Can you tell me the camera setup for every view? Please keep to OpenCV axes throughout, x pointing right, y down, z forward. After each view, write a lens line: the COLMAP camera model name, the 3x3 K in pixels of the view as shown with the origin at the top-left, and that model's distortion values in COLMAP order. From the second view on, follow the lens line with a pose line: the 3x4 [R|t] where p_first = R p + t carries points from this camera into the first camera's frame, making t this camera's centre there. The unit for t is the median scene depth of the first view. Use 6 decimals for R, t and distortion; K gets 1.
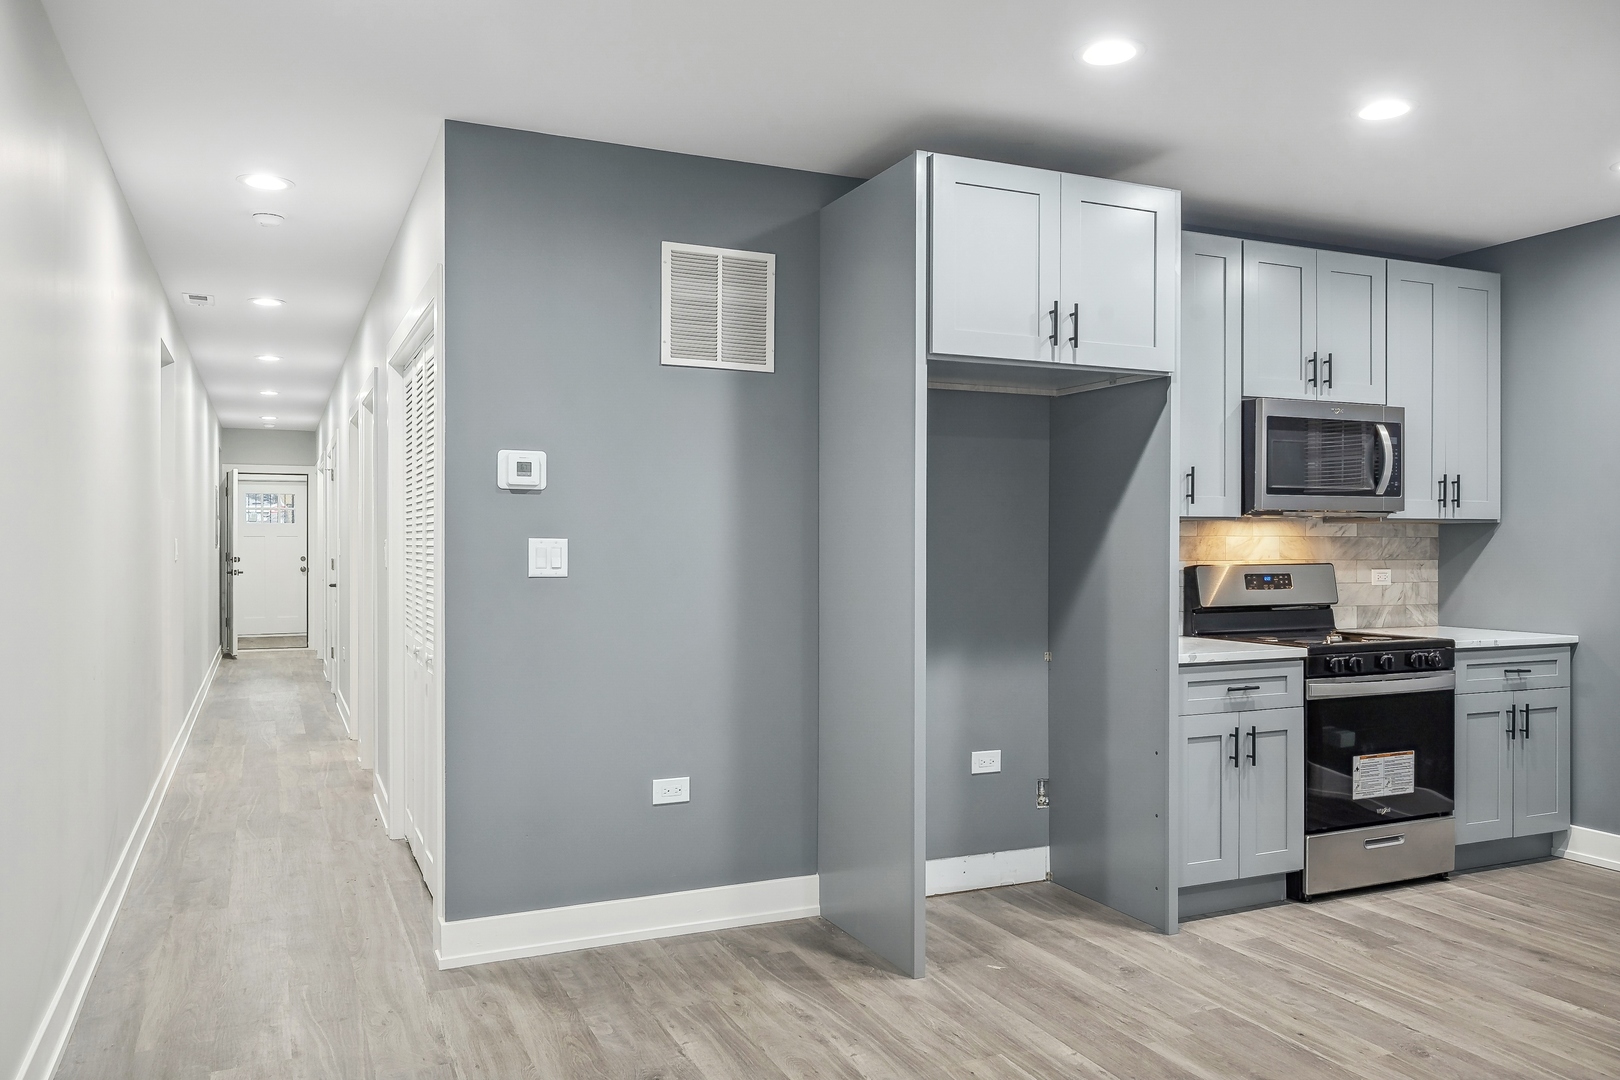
lens RADIAL K [[1192.1, 0, 810.4], [0, 1192.1, 549.1], [0, 0, 1]] dist [-0.000126, -0.002662]
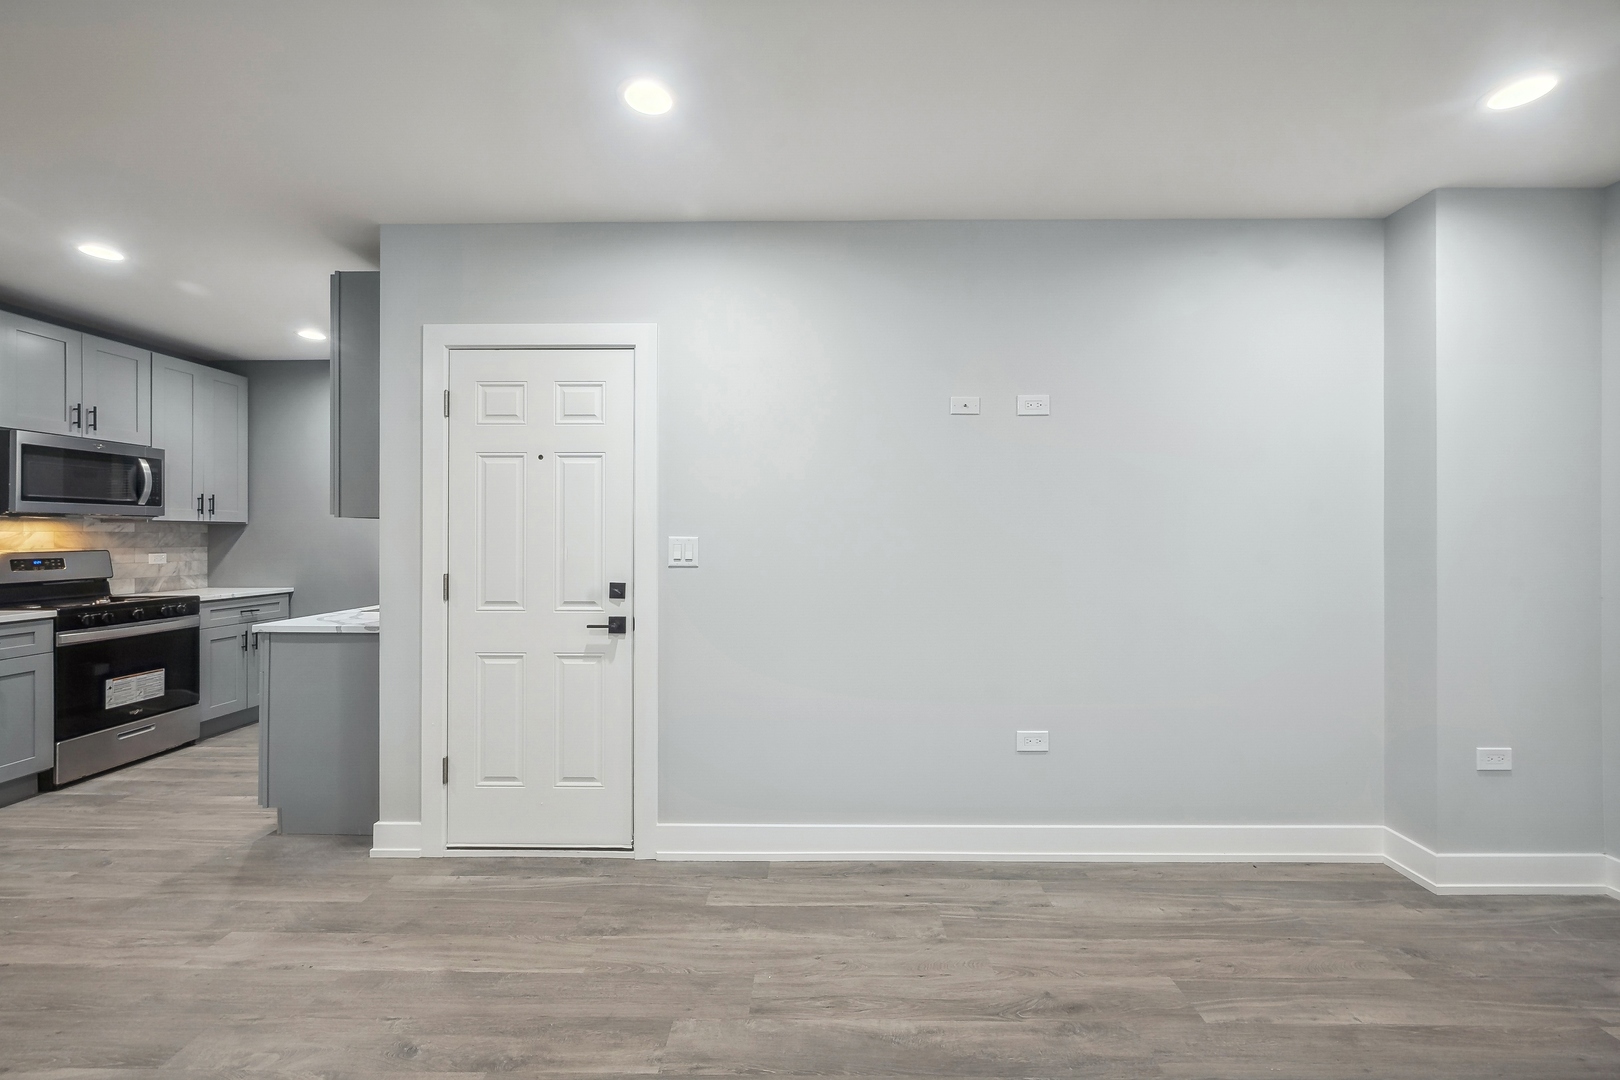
lens RADIAL K [[652.8, 0, 808.9], [0, 652.8, 535.3], [0, 0, 1]] dist [-0.002525, 0.000754]
pose [[0.423107, 0.000711, 0.906080, 0.082801], [0.004928, 0.999983, -0.003086, 0.000256], [-0.906066, 0.005770, 0.423096, -0.126078]]
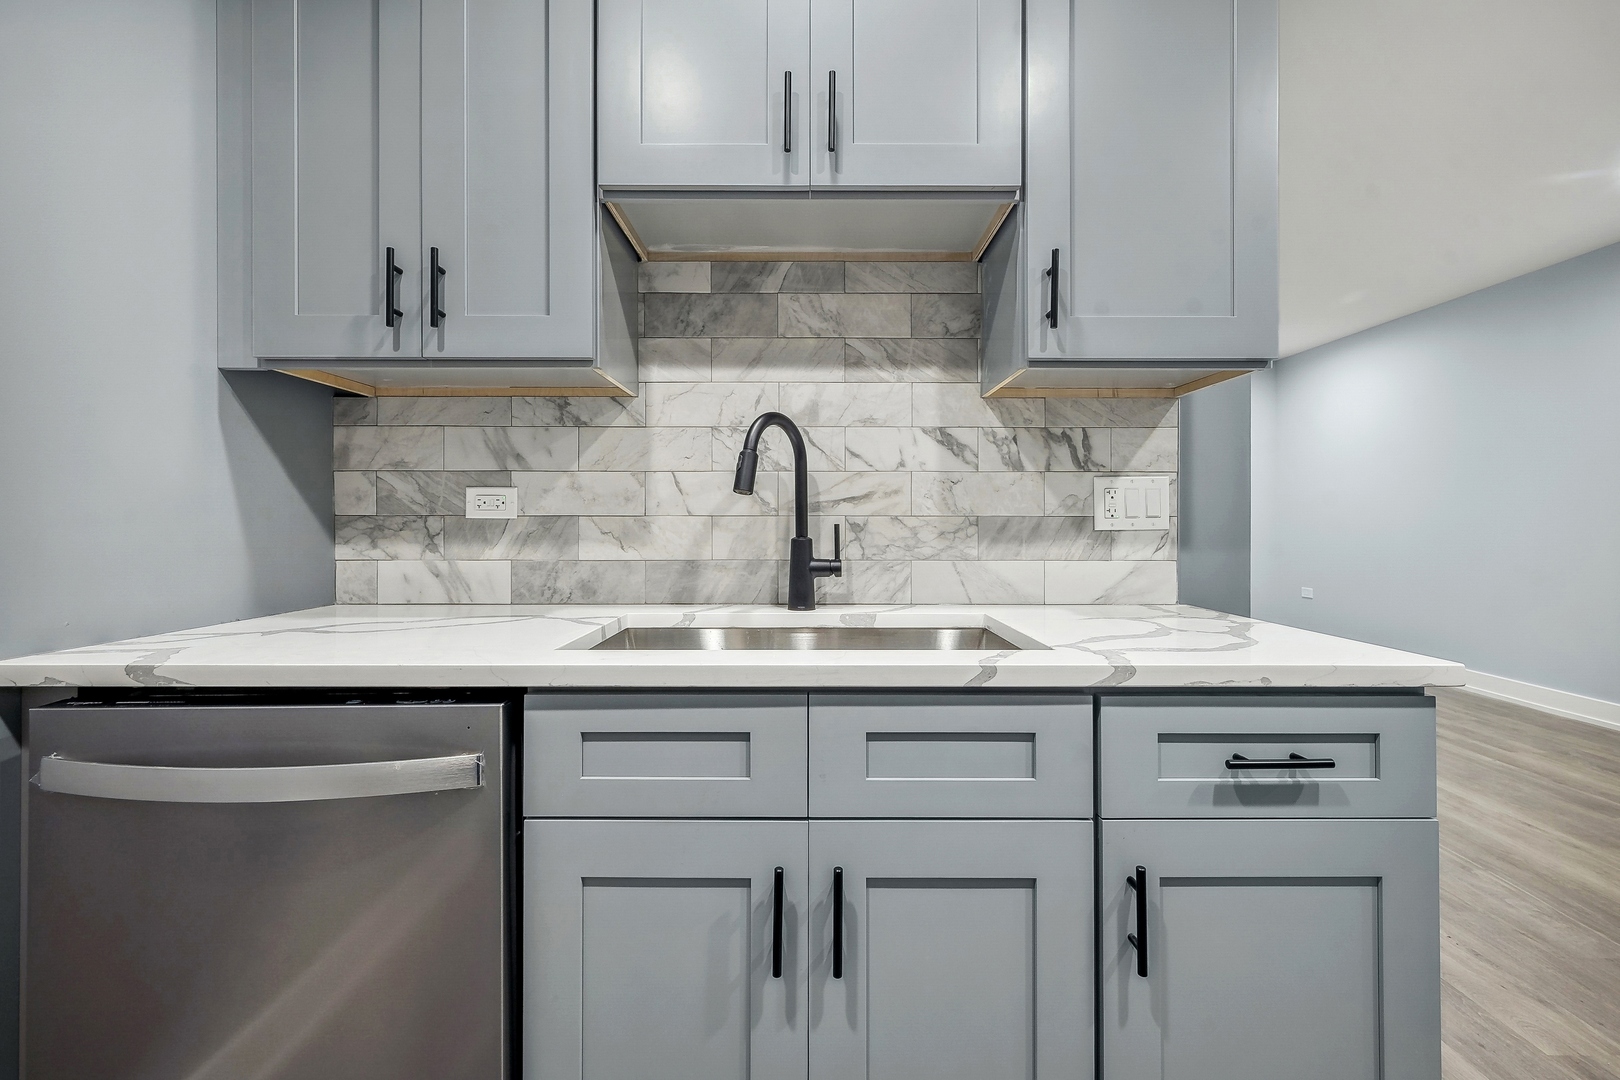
lens RADIAL K [[671.5, 0, 815.1], [0, 671.5, 519.3], [0, 0, 1]] dist [0.000711, -0.000047]
pose [[-0.911302, -0.001009, 0.411737, 0.496100], [0.000385, 0.999994, 0.003302, 0.037101], [-0.411738, 0.003168, -0.911297, 0.831290]]
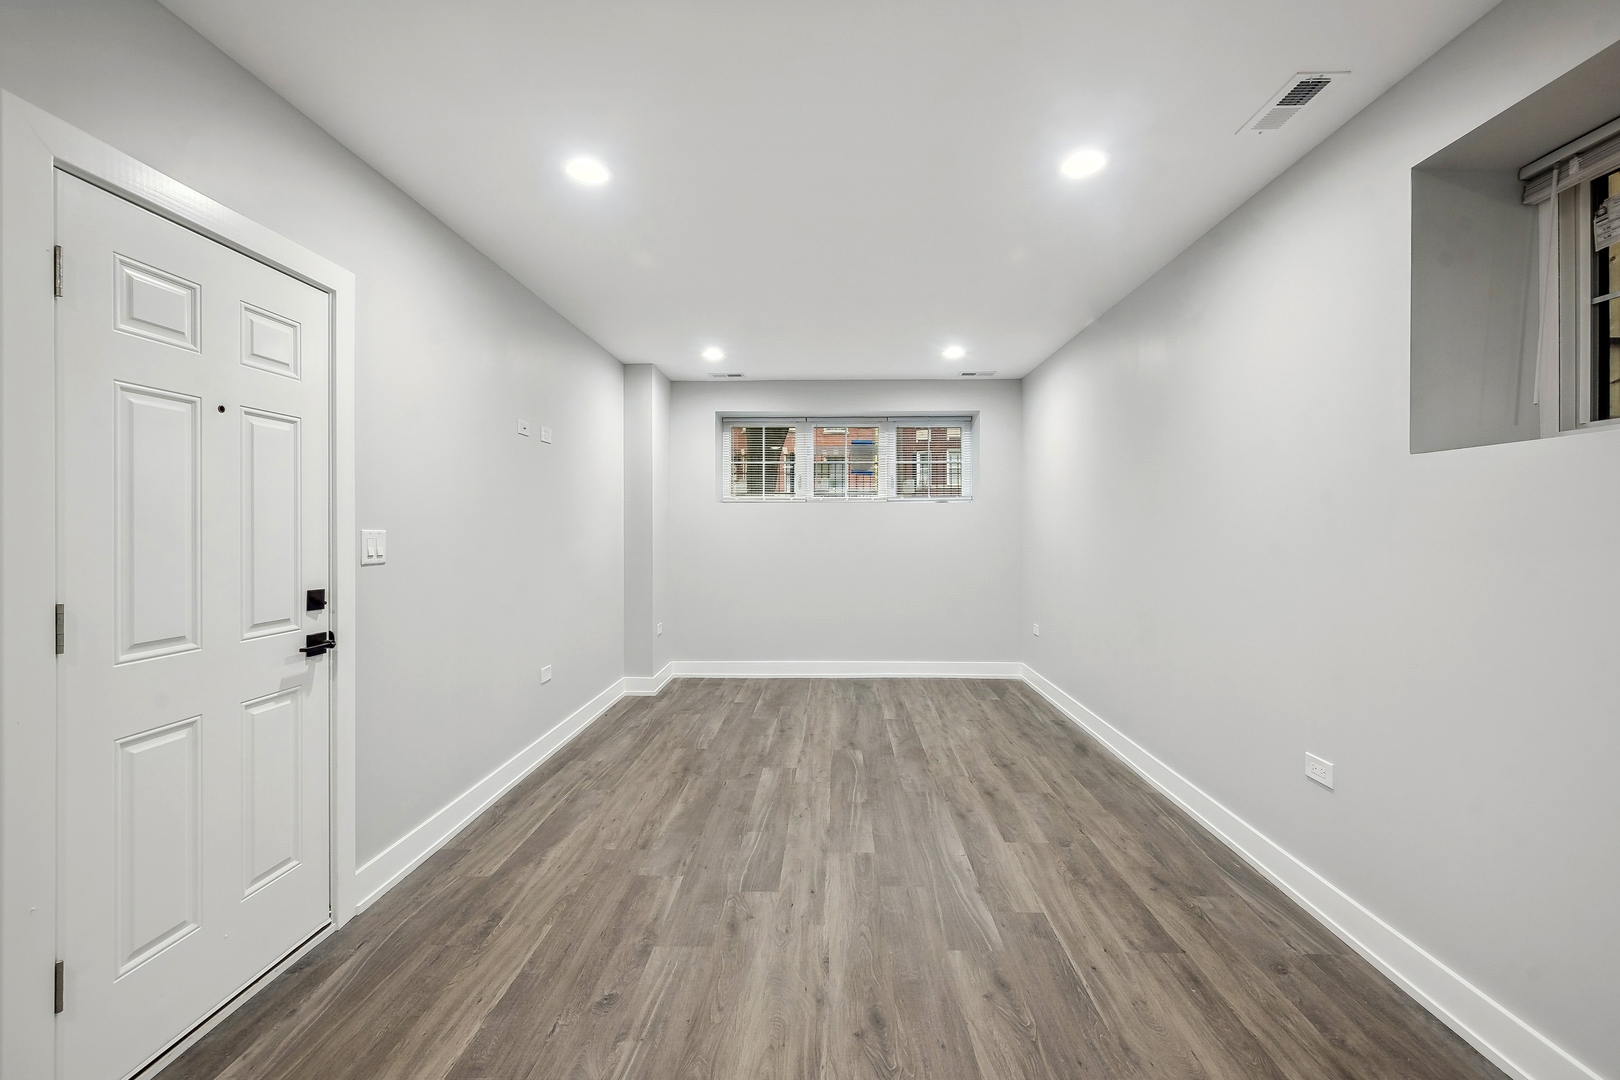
lens RADIAL K [[668.5, 0, 812.8], [0, 668.5, 533.7], [0, 0, 1]] dist [0.002132, 0.000284]
pose [[-0.899090, -0.003991, 0.437745, 0.029781], [0.003197, 0.999872, 0.015683, -0.004659], [-0.437751, 0.015500, -0.898962, 0.514994]]
